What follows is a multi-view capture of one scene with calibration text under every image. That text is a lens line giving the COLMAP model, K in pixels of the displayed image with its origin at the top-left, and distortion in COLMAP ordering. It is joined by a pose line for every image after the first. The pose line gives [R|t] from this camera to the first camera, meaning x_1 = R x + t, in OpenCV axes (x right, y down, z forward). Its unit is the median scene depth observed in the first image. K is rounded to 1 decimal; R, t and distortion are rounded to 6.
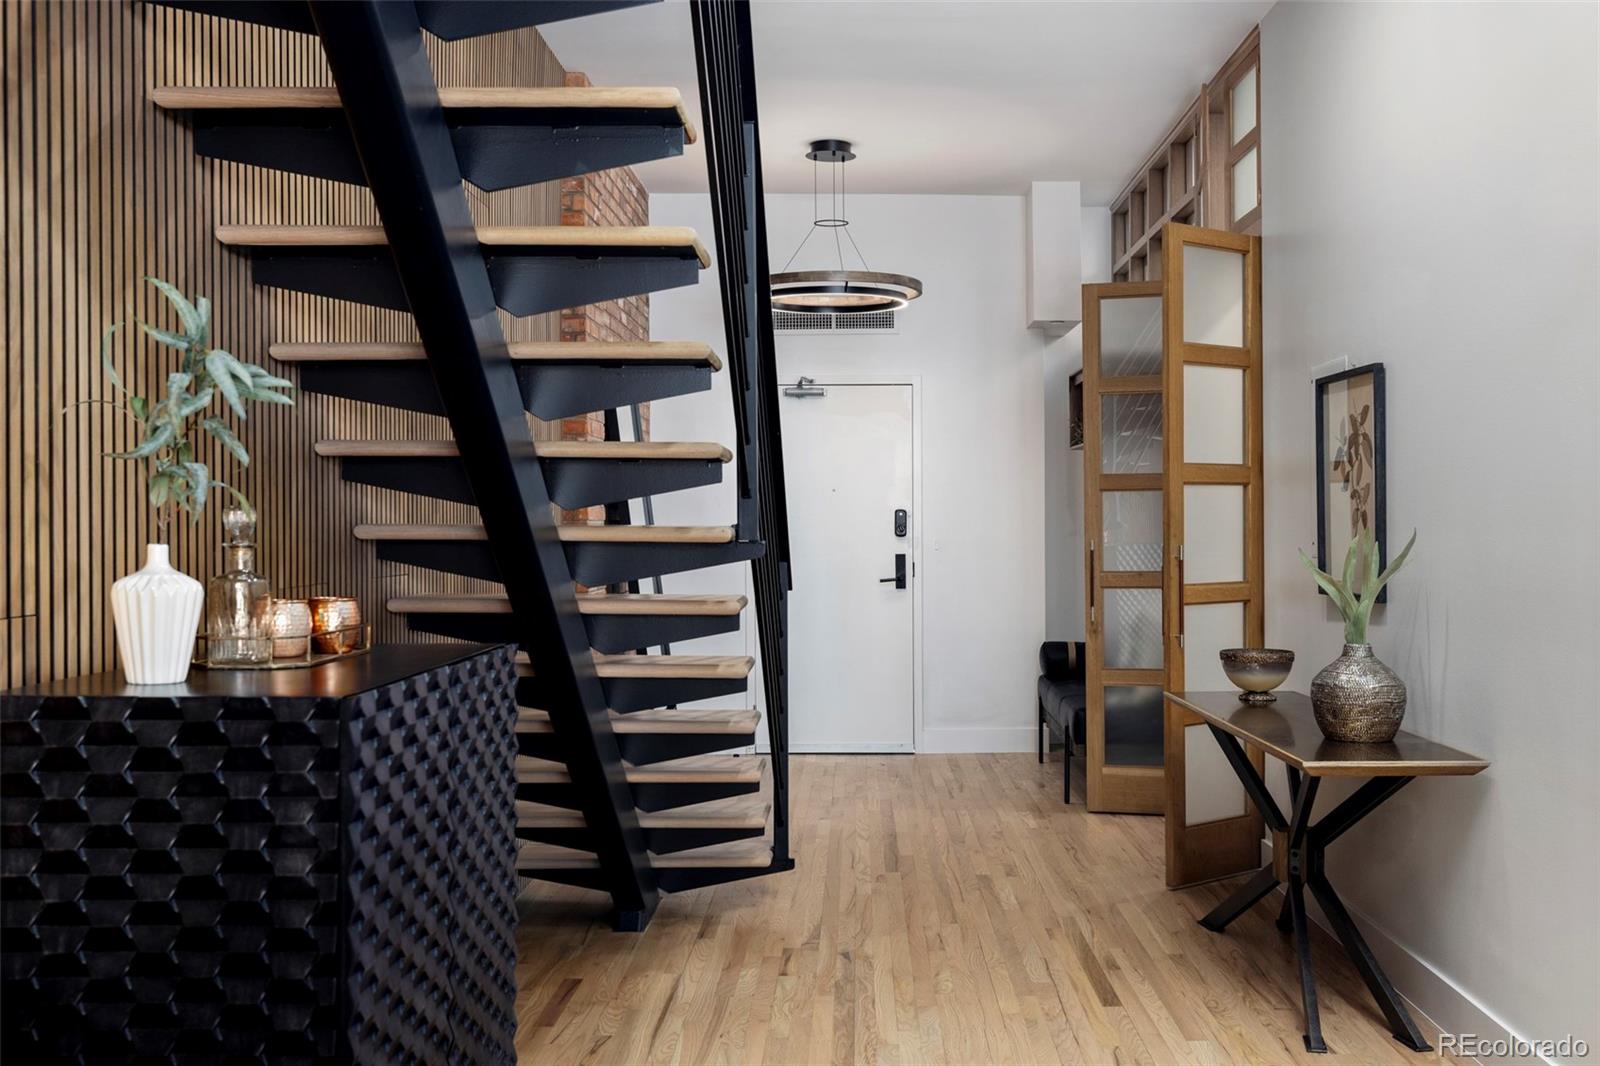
lens RADIAL K [[1621.6, 0, 800.0], [0, 1621.6, 533.0], [0, 0, 1]] dist [-0.000332, -0.000097]
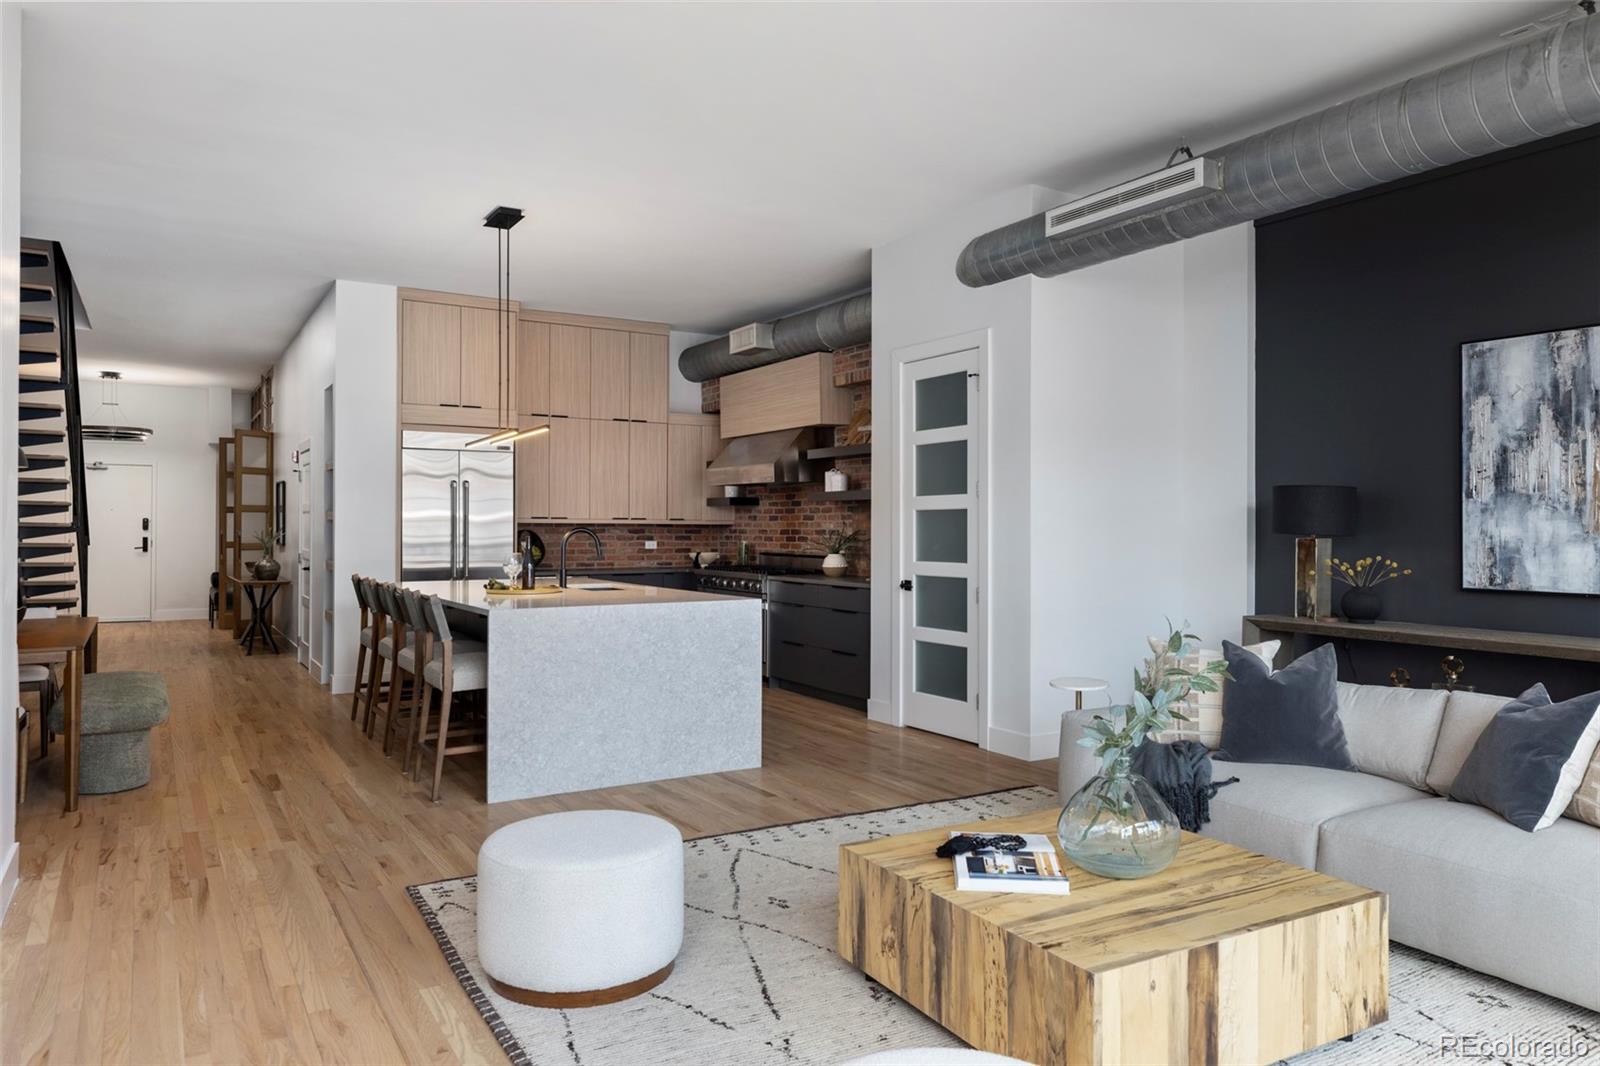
lens RADIAL K [[1093.1, 0, 800.0], [0, 1093.1, 533.0], [0, 0, 1]] dist [0.001117, -0.000145]
pose [[0.841895, 0.008484, 0.539574, 0.006684], [-0.006421, 0.999963, -0.005704, 0.011894], [-0.539602, 0.001338, 0.841919, -1.030320]]
